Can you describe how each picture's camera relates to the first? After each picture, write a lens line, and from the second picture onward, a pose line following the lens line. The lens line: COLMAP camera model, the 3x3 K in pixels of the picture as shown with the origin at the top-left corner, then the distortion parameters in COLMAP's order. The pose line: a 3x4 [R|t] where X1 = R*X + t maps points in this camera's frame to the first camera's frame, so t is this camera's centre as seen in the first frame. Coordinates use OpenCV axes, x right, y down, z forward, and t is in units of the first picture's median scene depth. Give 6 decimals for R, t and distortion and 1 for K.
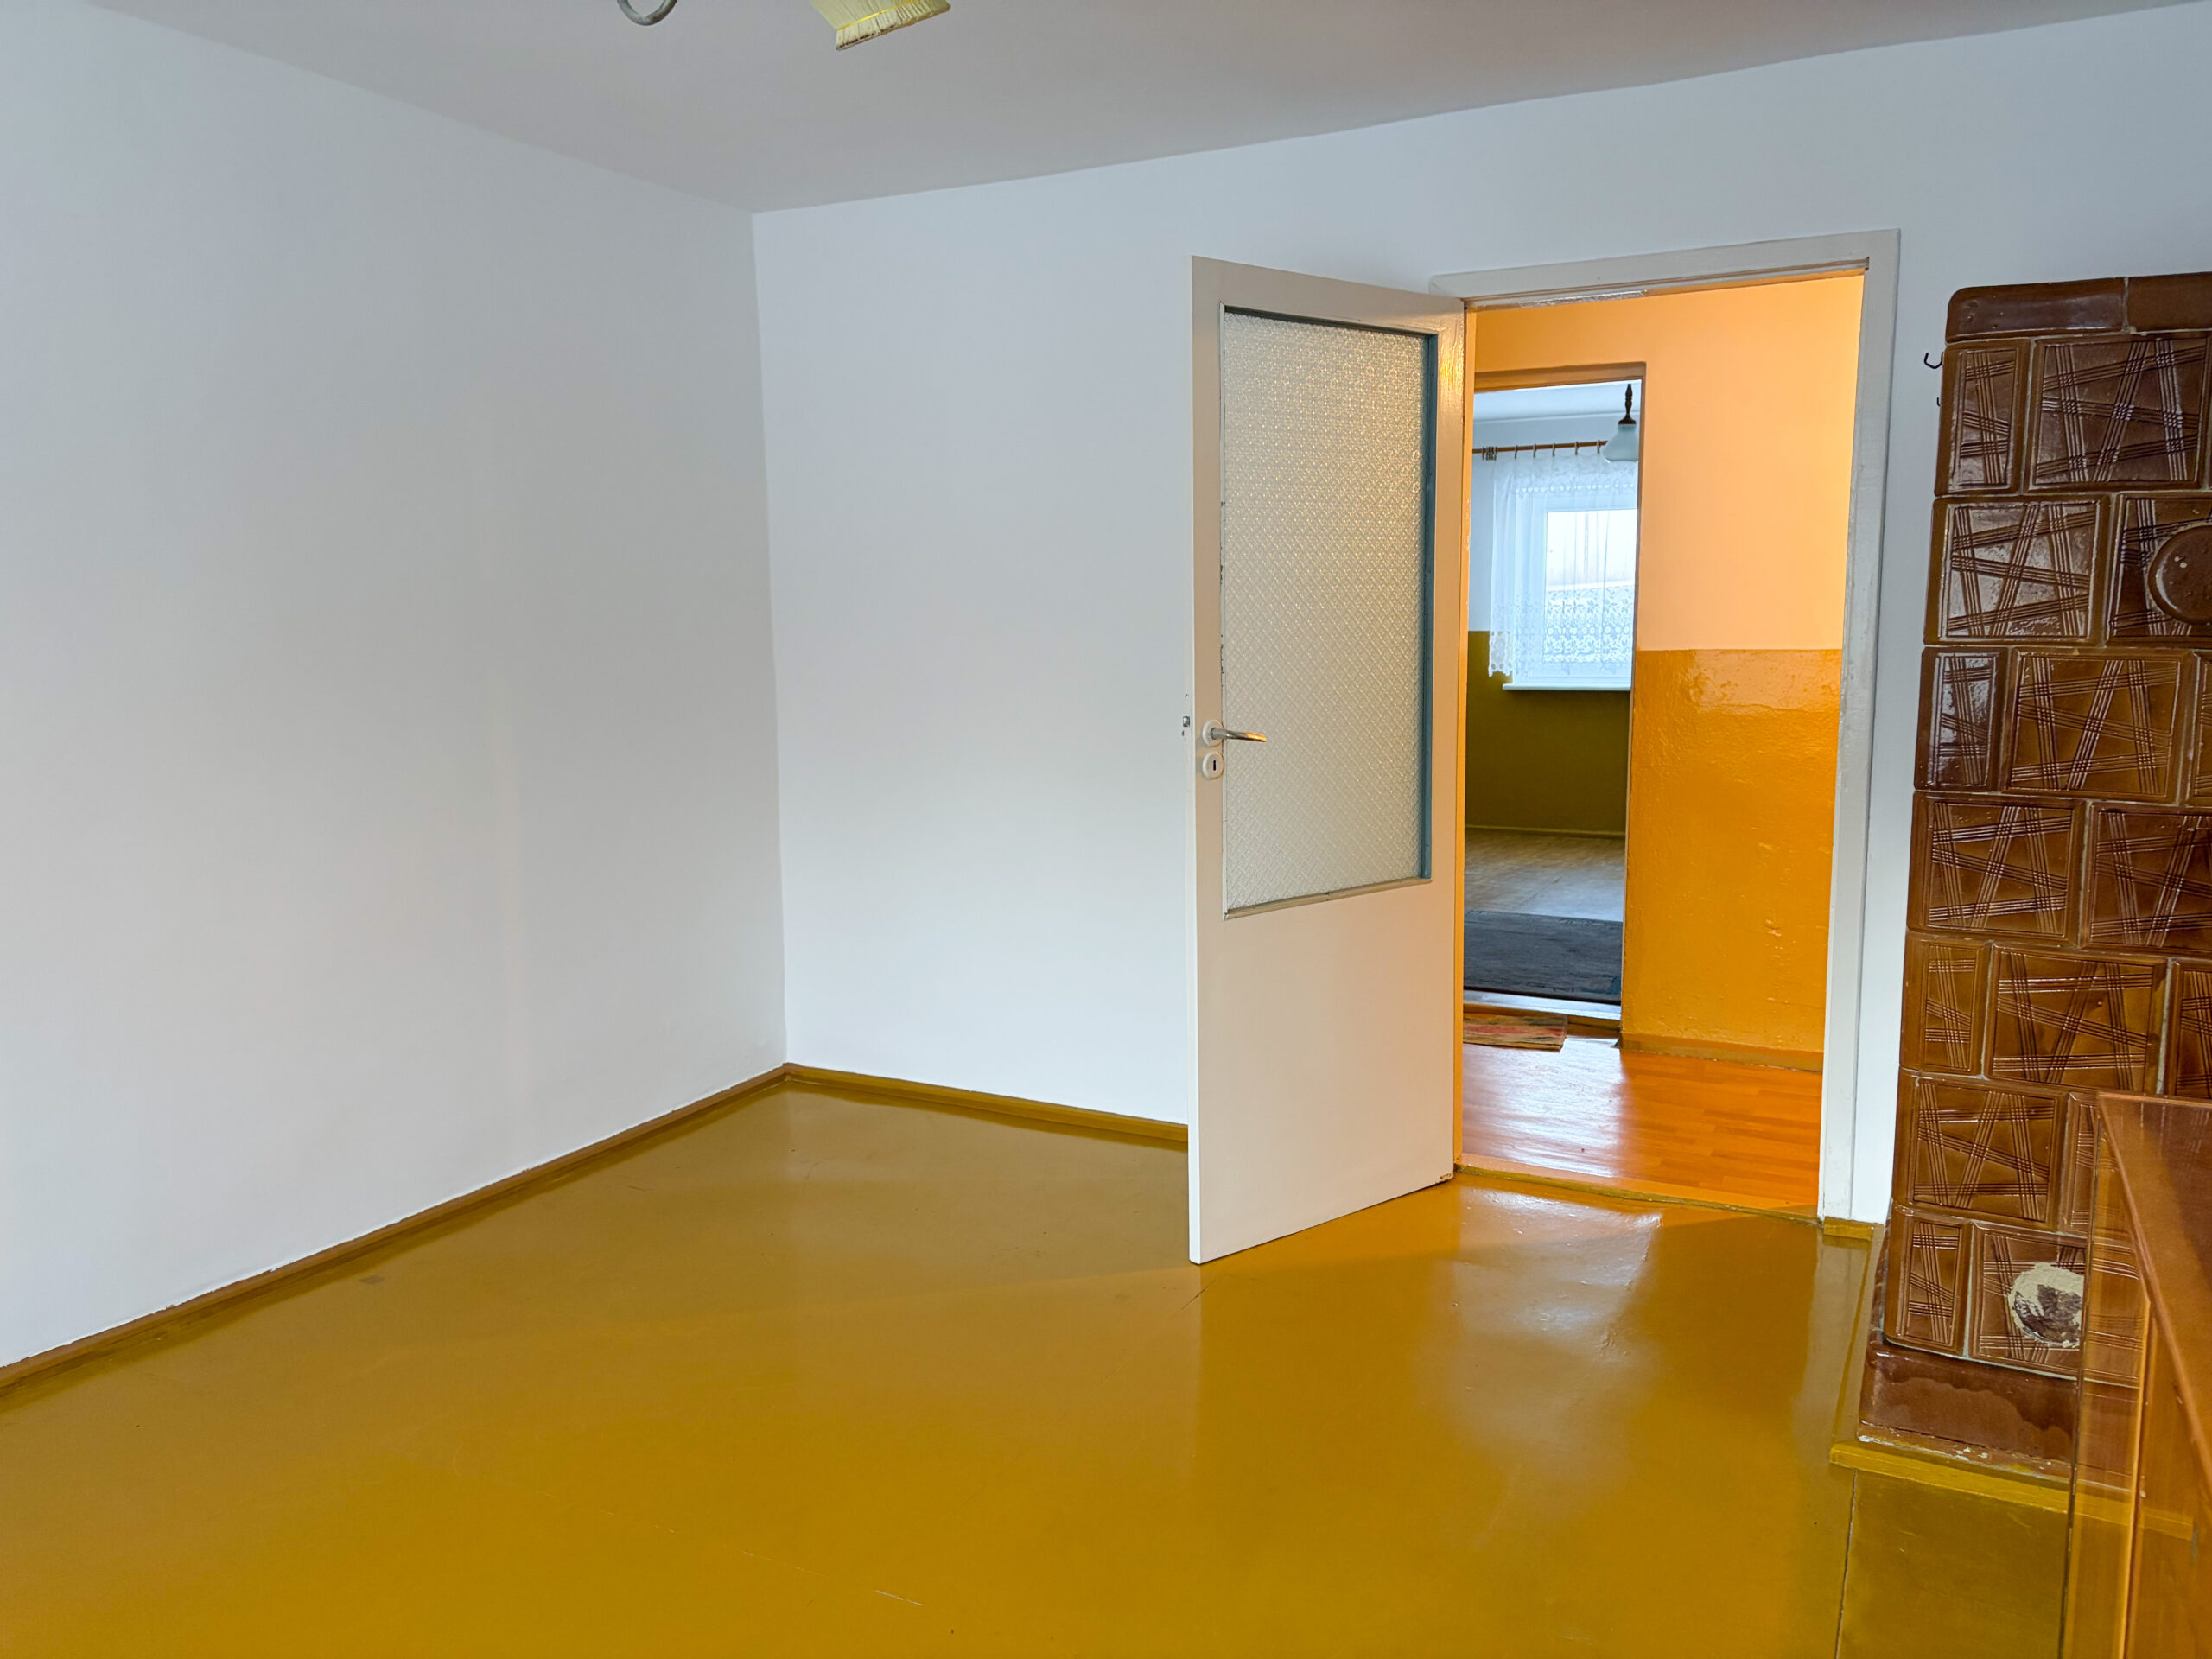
lens RADIAL K [[1663.0, 0, 1101.8], [0, 1663.0, 838.9], [0, 0, 1]] dist [0.051051, -0.044290]
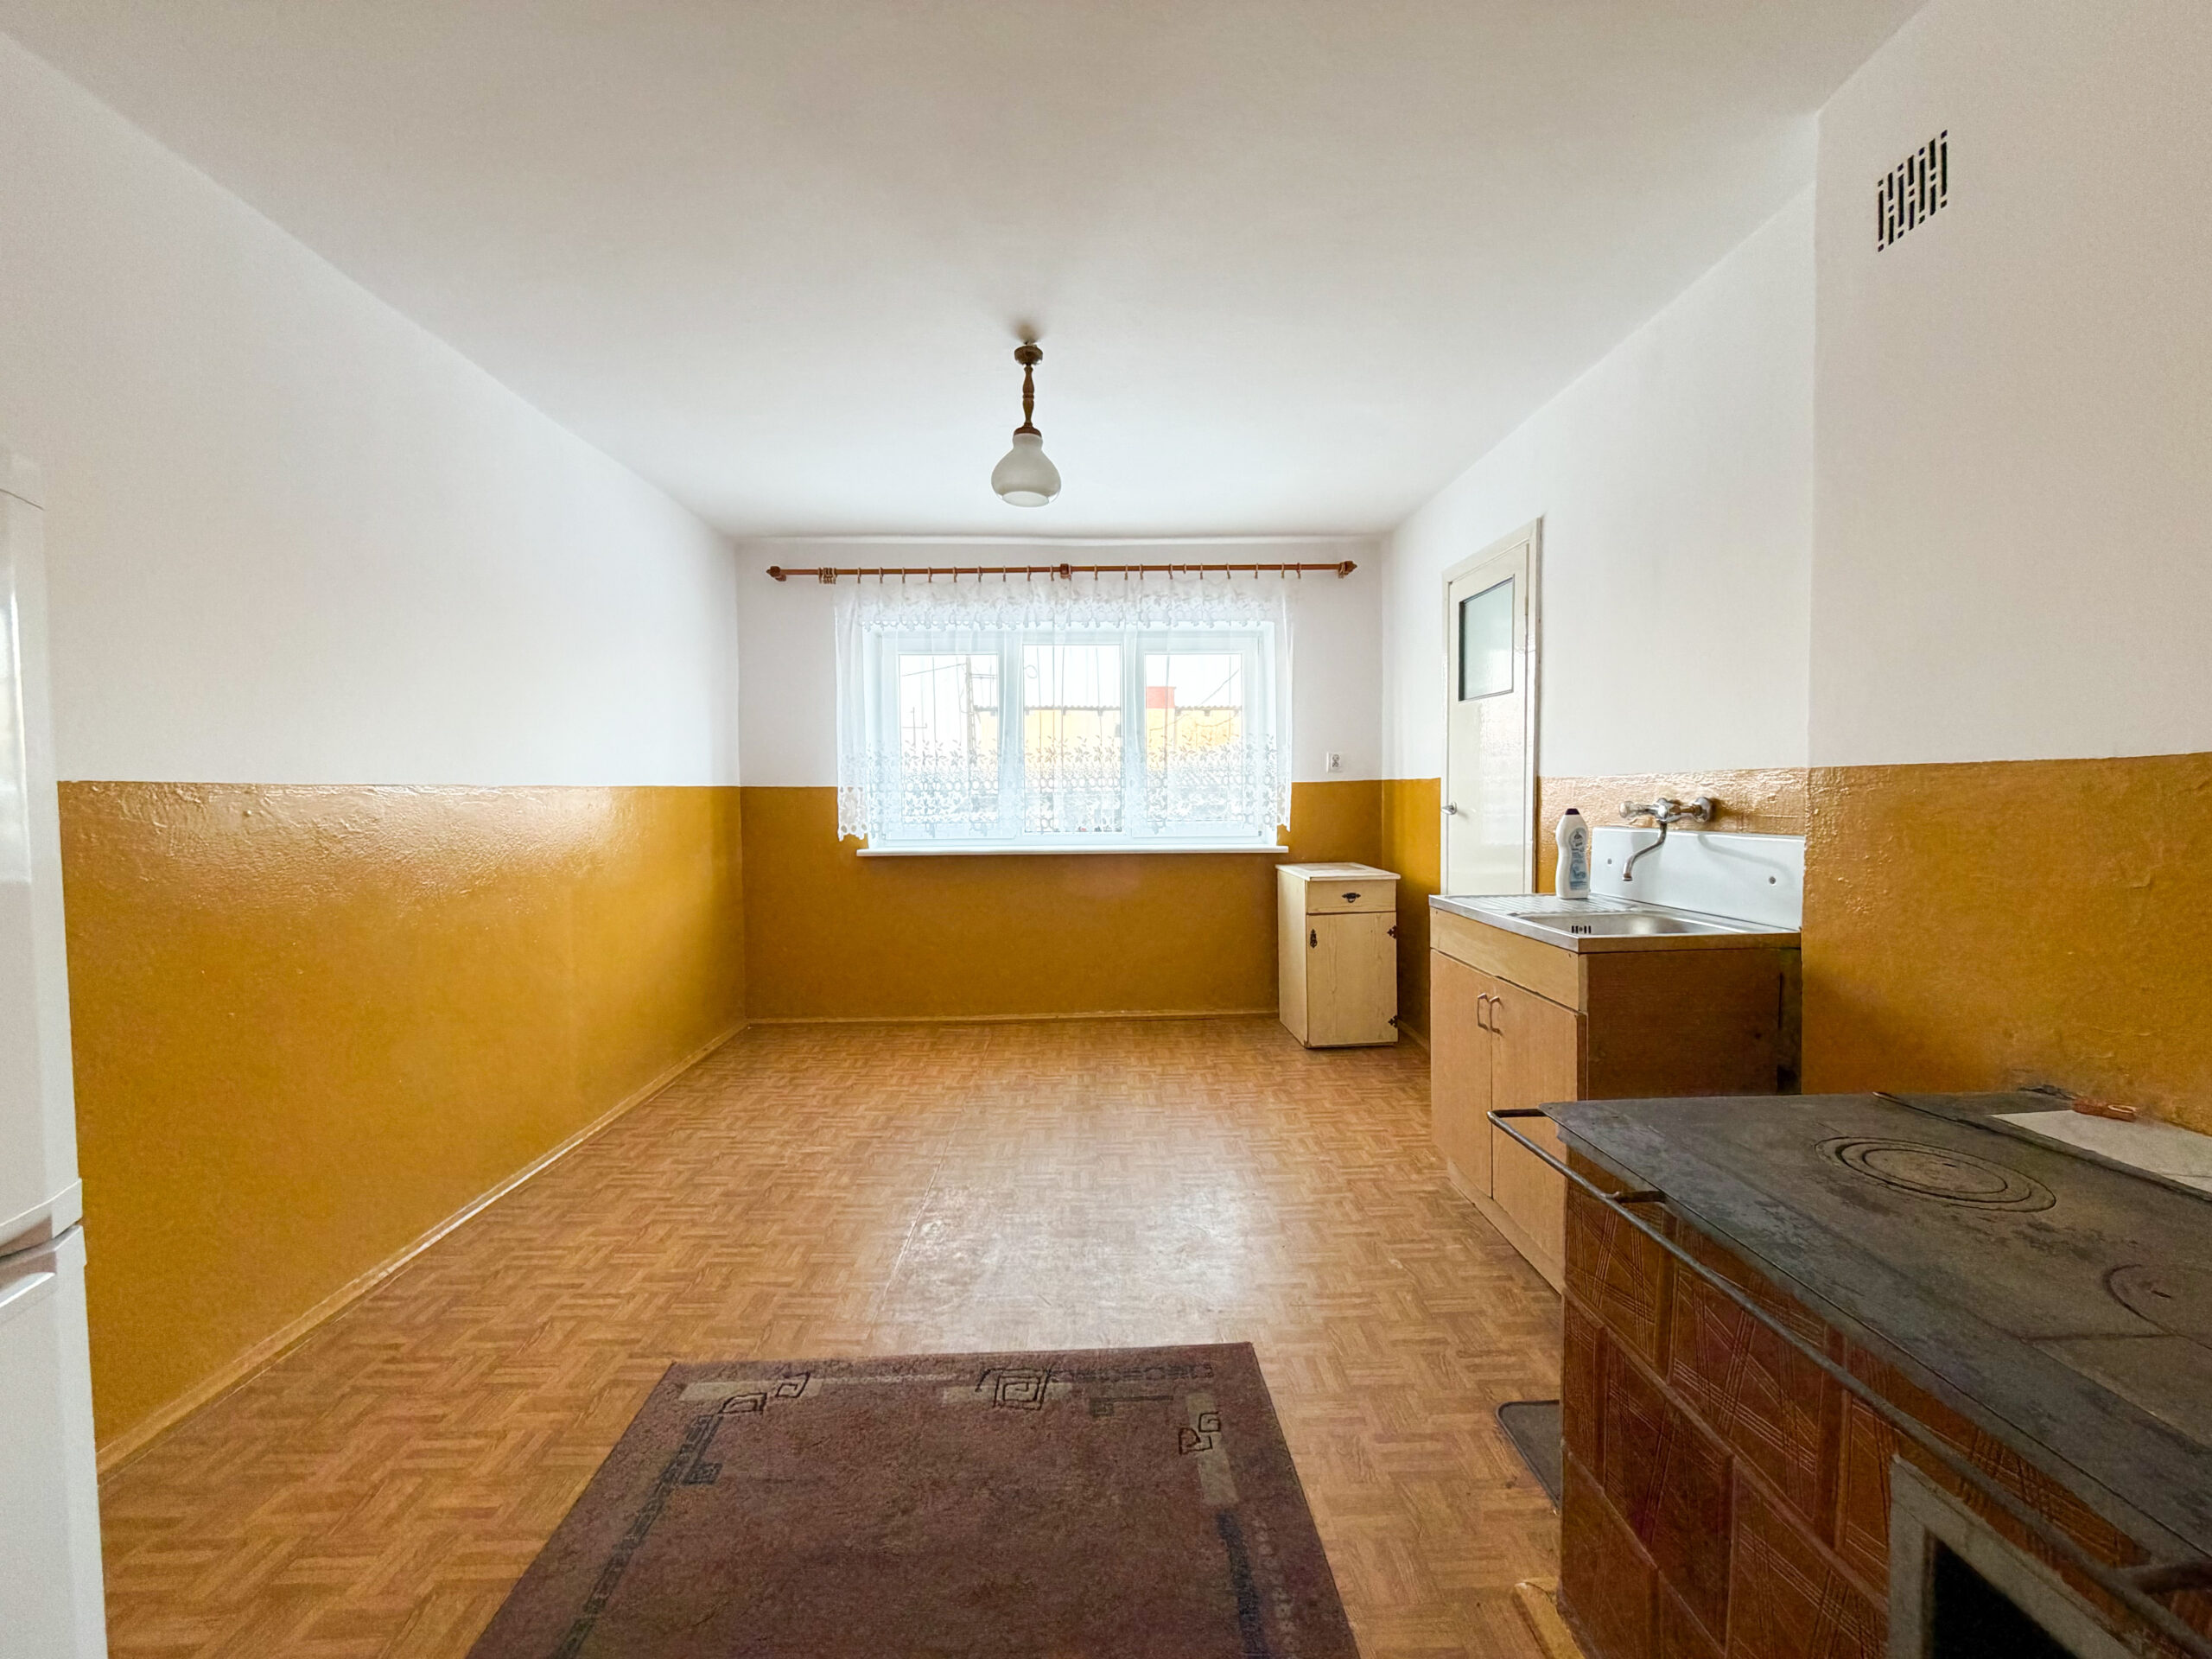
lens RADIAL K [[880.1, 0, 1114.9], [0, 880.1, 829.9], [0, 0, 1]] dist [-0.000067, 0.000424]
pose [[0.875633, -0.018787, 0.482612, 0.144131], [0.065321, 0.994669, -0.079796, -0.060275], [-0.478540, 0.101397, 0.872192, 0.564596]]
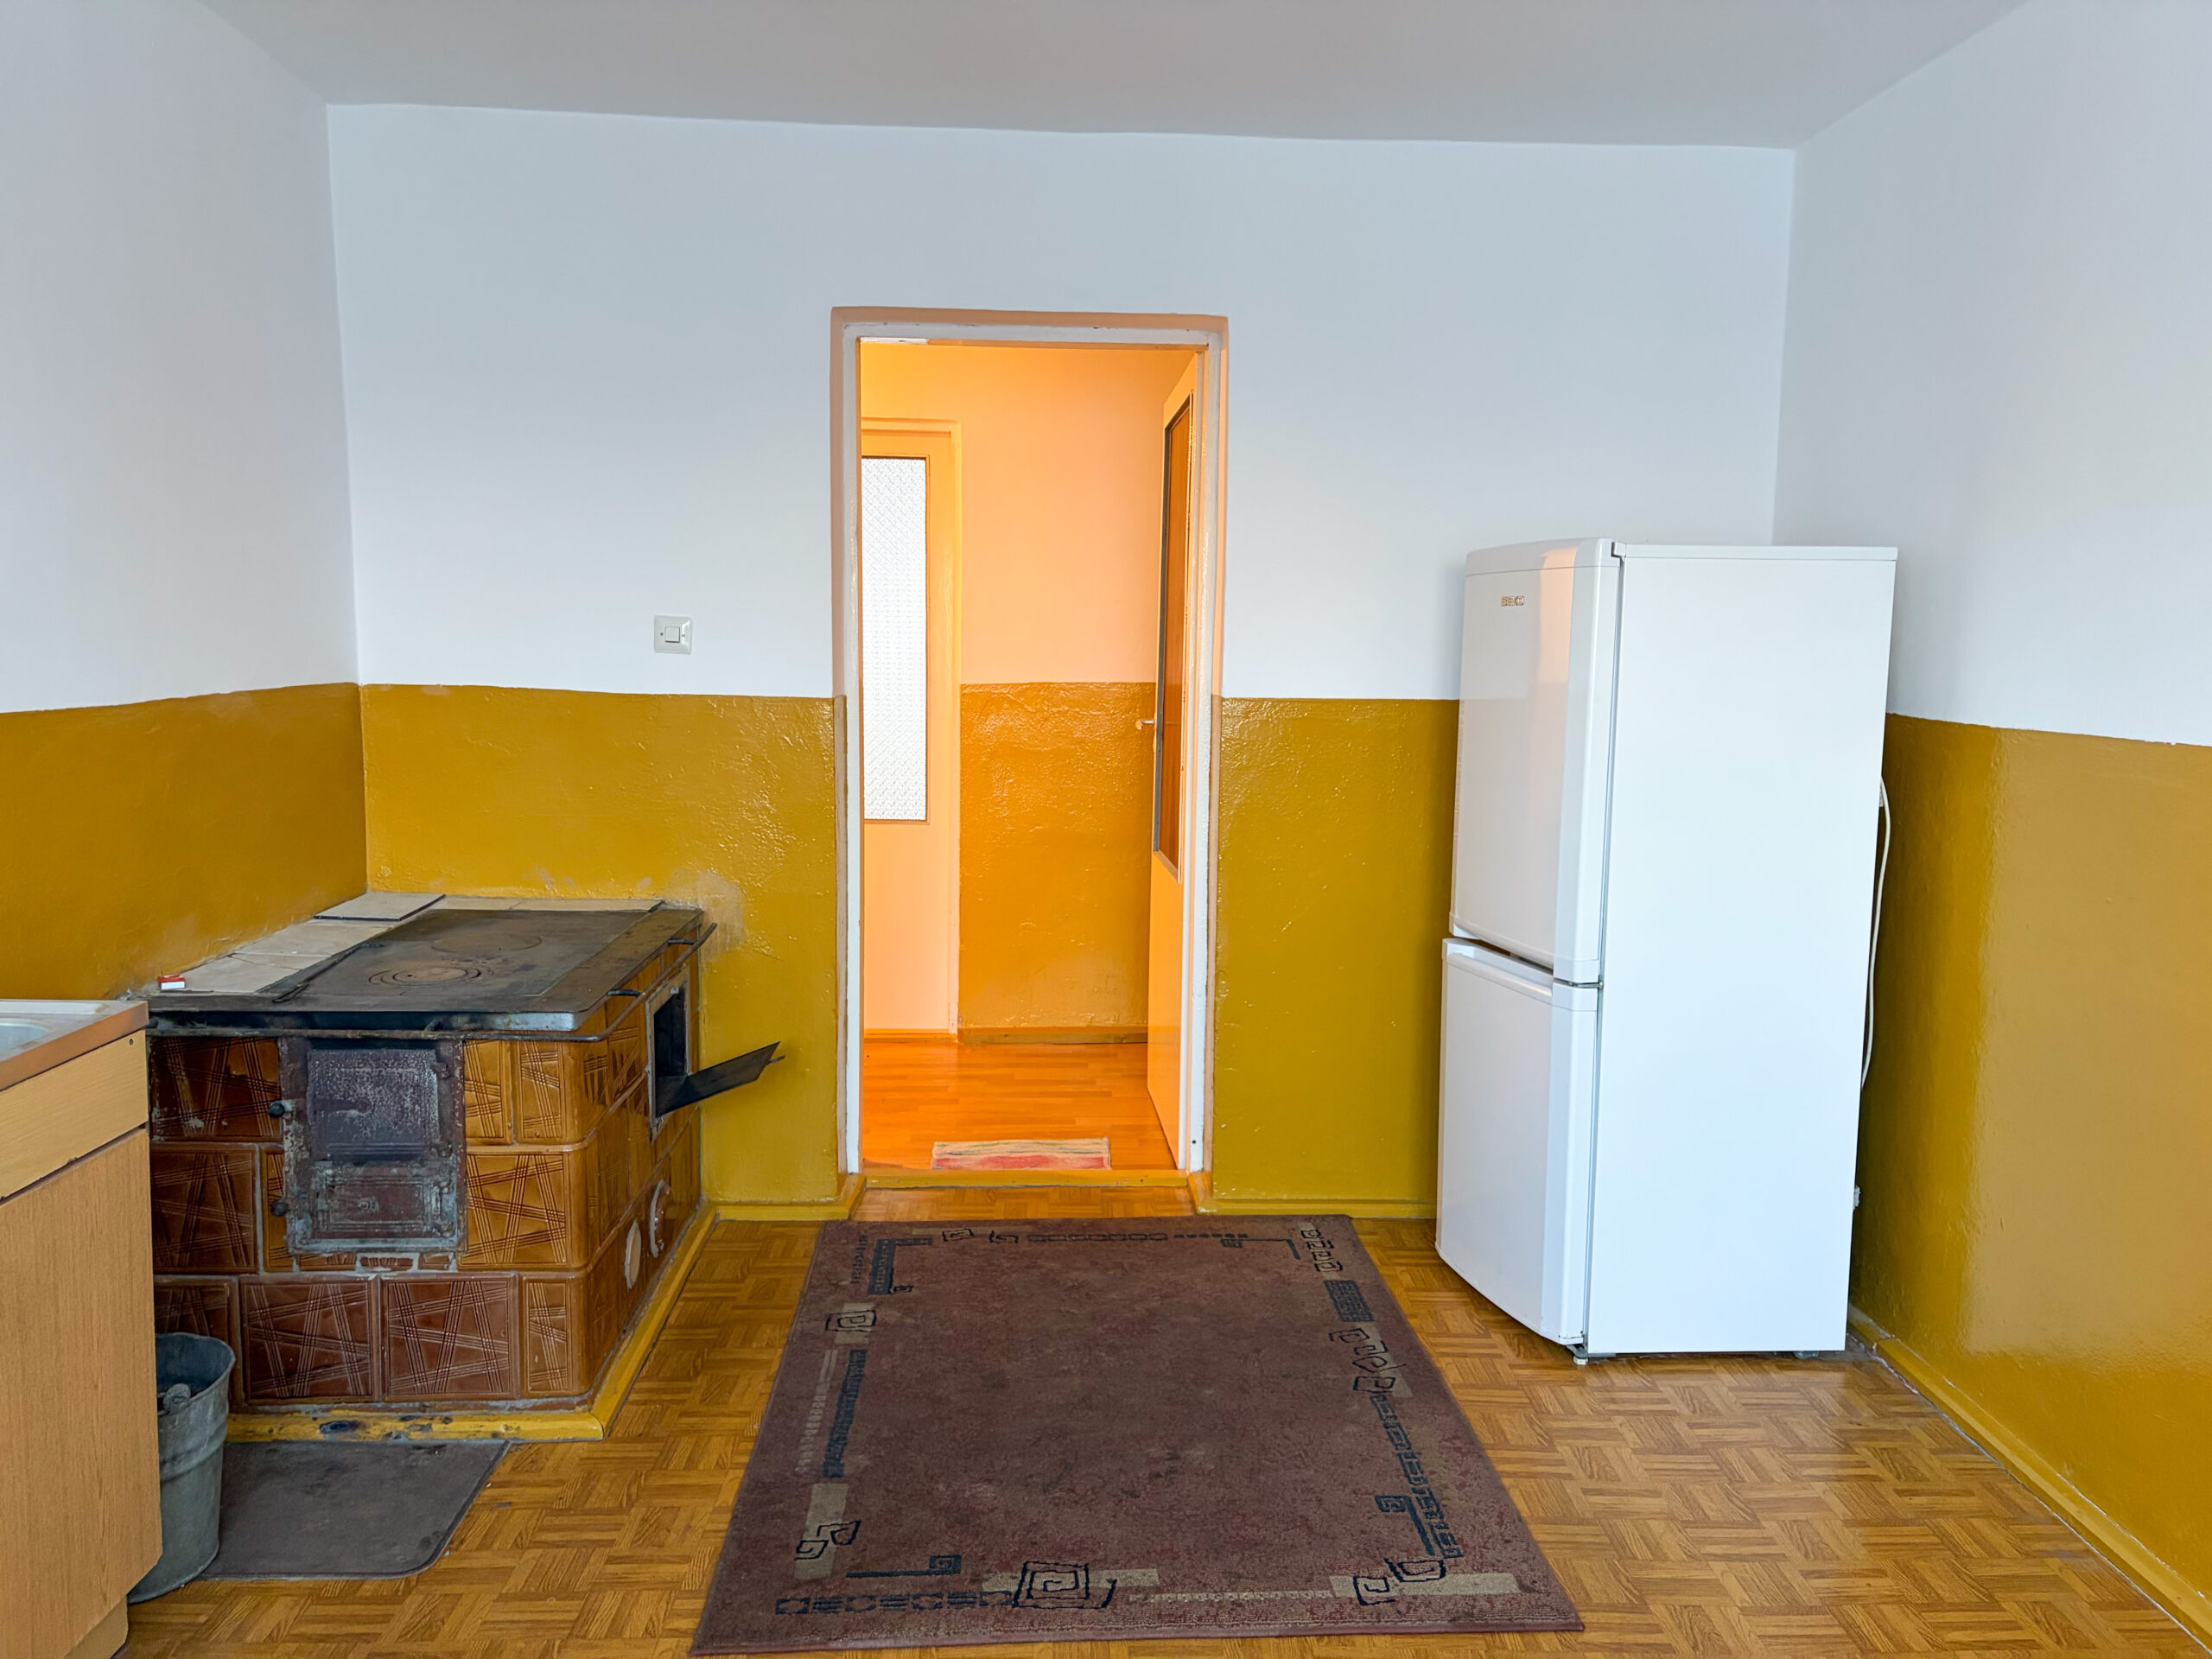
lens RADIAL K [[1663.0, 0, 1092.5], [0, 1663.0, 818.4], [0, 0, 1]] dist [0.051051, -0.044290]
pose [[-0.880354, 0.049288, -0.471749, 0.313338], [-0.068969, 0.970714, 0.230126, -0.127355], [0.469276, 0.235128, -0.851173, 0.919108]]
